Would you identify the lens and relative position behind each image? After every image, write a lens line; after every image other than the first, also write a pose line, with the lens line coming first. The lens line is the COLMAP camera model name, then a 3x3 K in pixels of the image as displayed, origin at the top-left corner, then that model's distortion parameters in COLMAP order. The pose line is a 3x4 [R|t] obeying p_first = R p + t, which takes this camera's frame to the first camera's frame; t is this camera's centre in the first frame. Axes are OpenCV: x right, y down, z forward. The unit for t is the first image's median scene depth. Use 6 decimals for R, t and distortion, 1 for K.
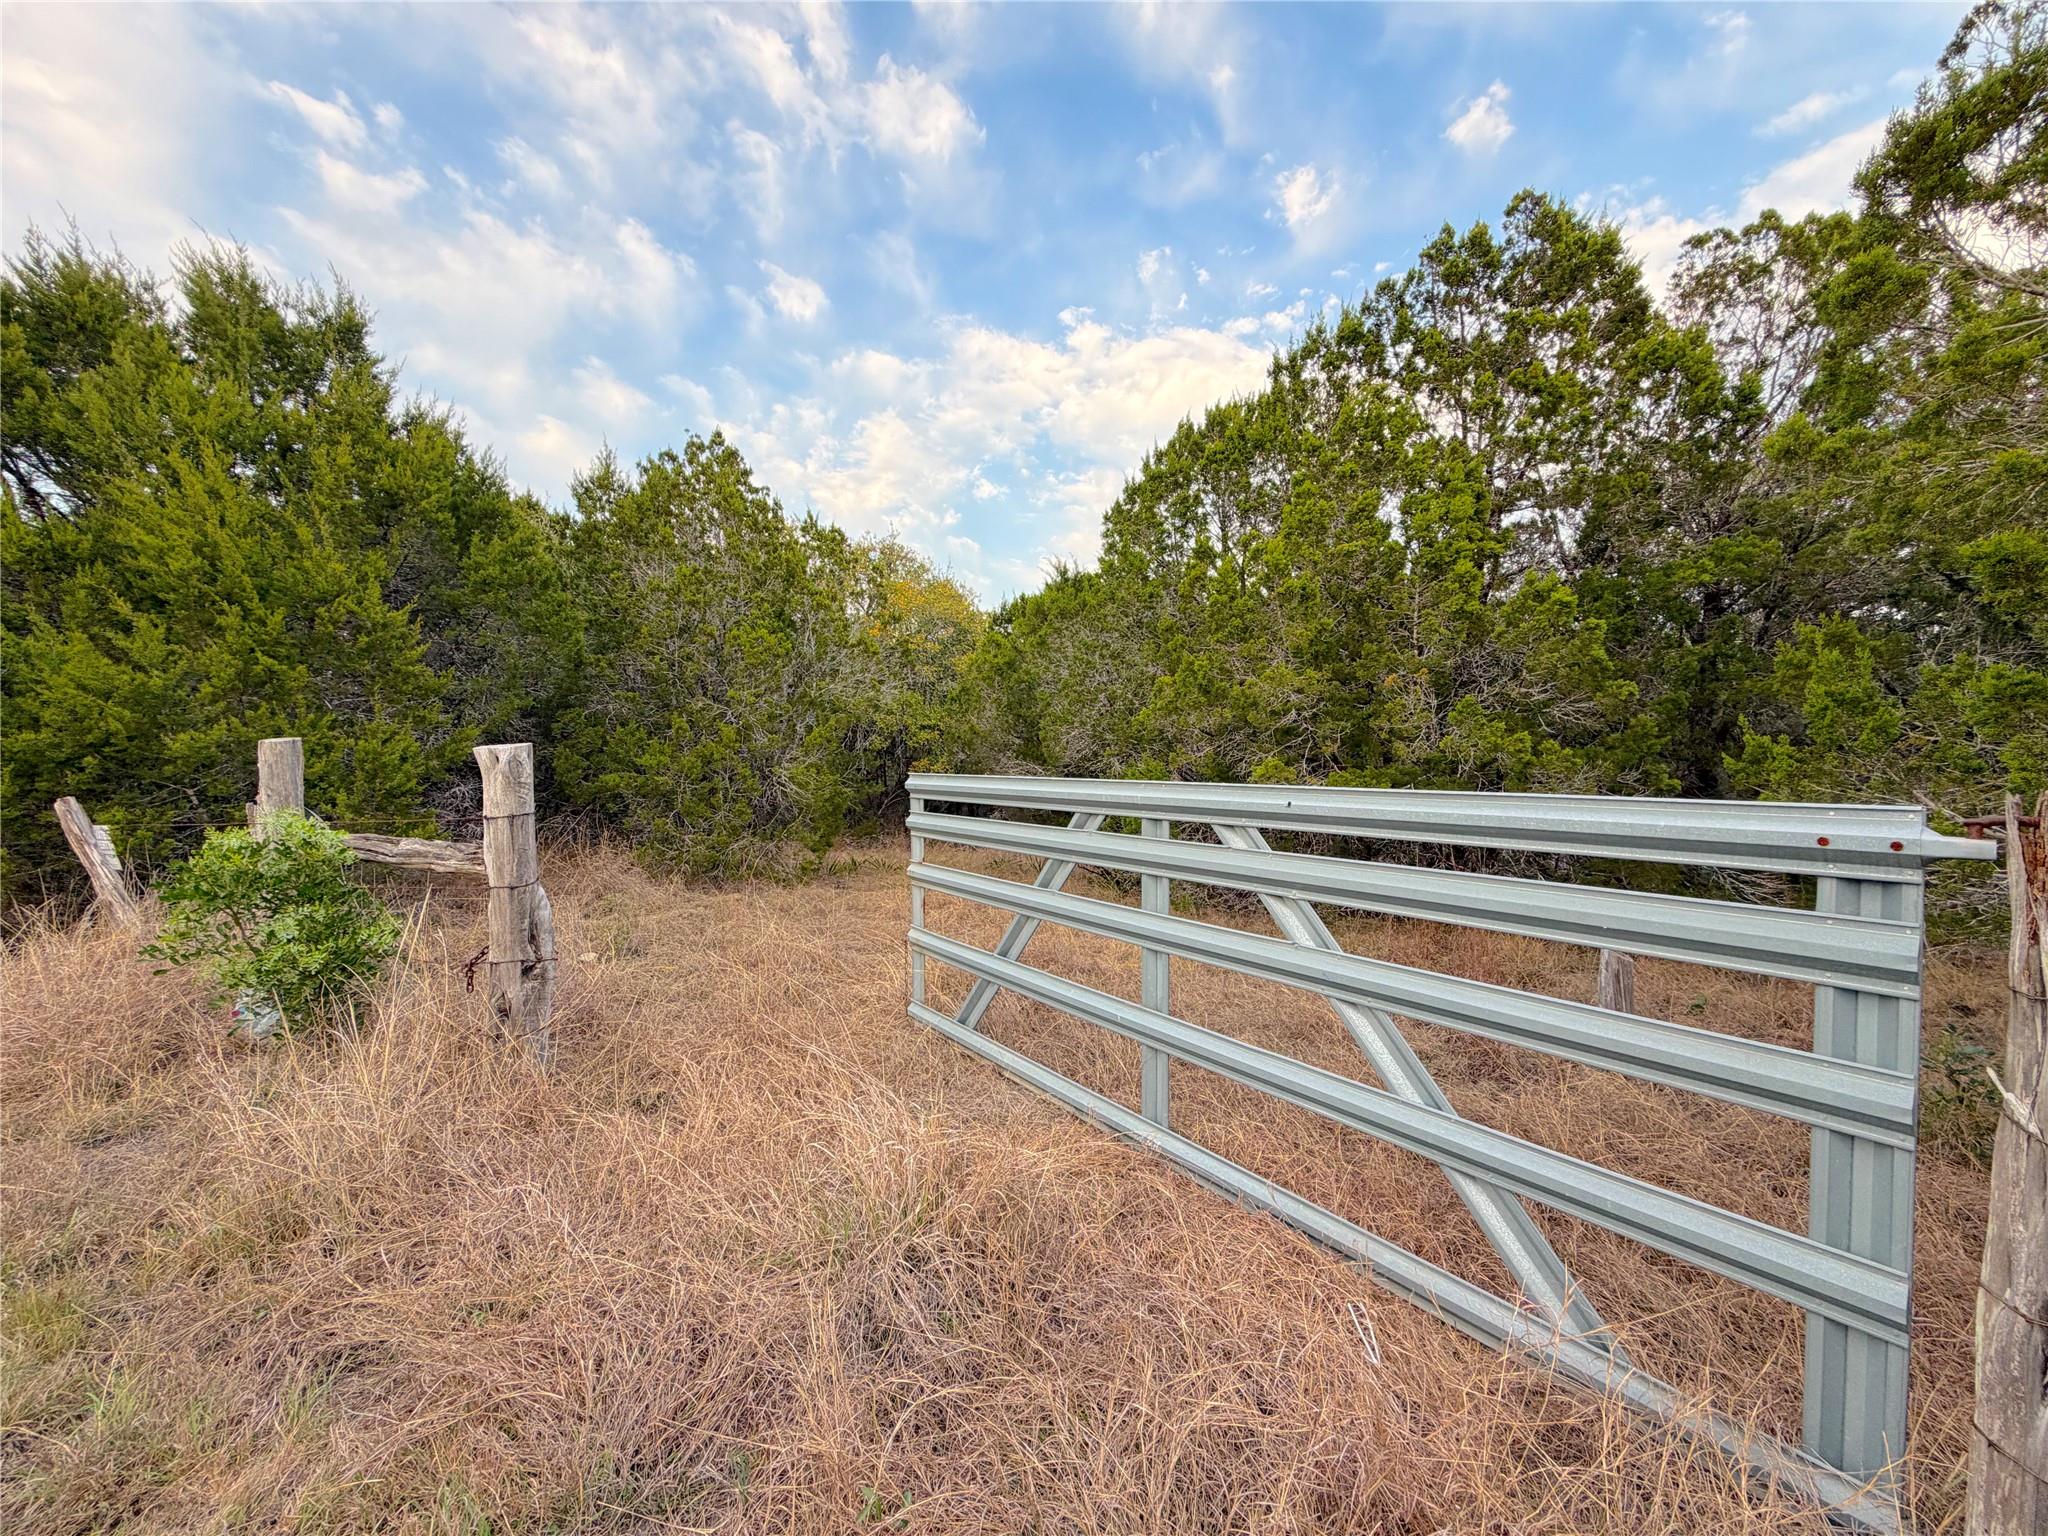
lens RADIAL K [[814.0, 0, 1017.4], [0, 814.0, 766.8], [0, 0, 1]] dist [-0.000314, 0.000481]
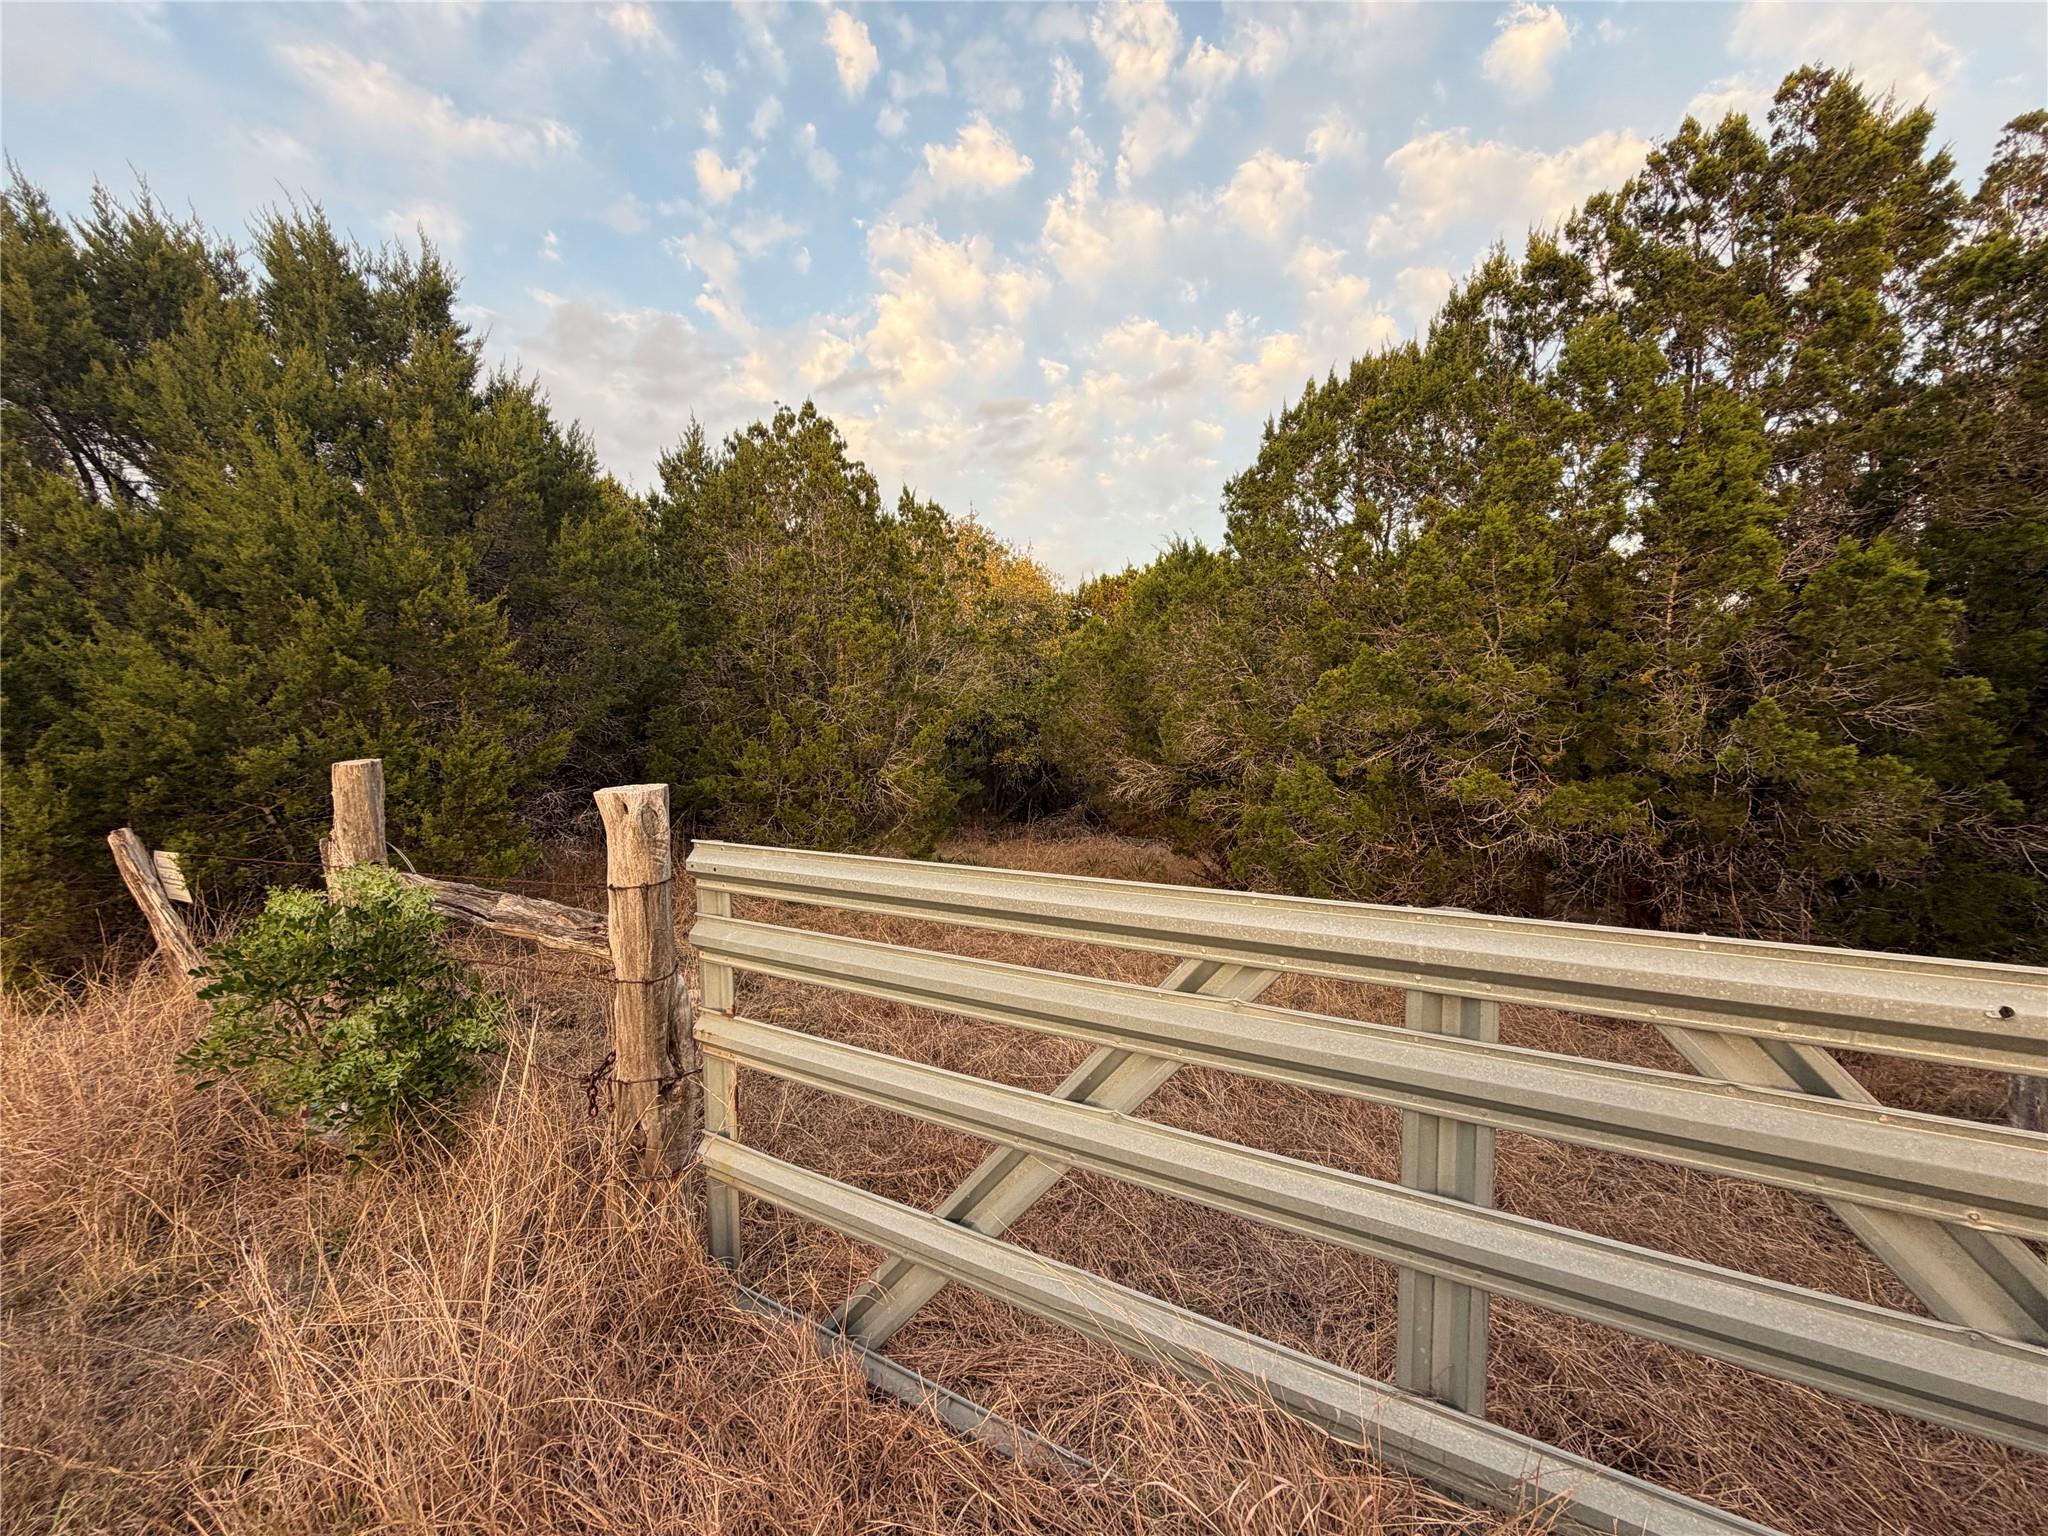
lens RADIAL K [[814.0, 0, 1017.4], [0, 814.0, 766.8], [0, 0, 1]] dist [-0.000314, 0.000481]
pose [[0.997704, 0.004294, -0.067586, -0.112472], [-0.002803, 0.999751, 0.022135, -0.031303], [0.067664, -0.021894, 0.997468, 0.137925]]
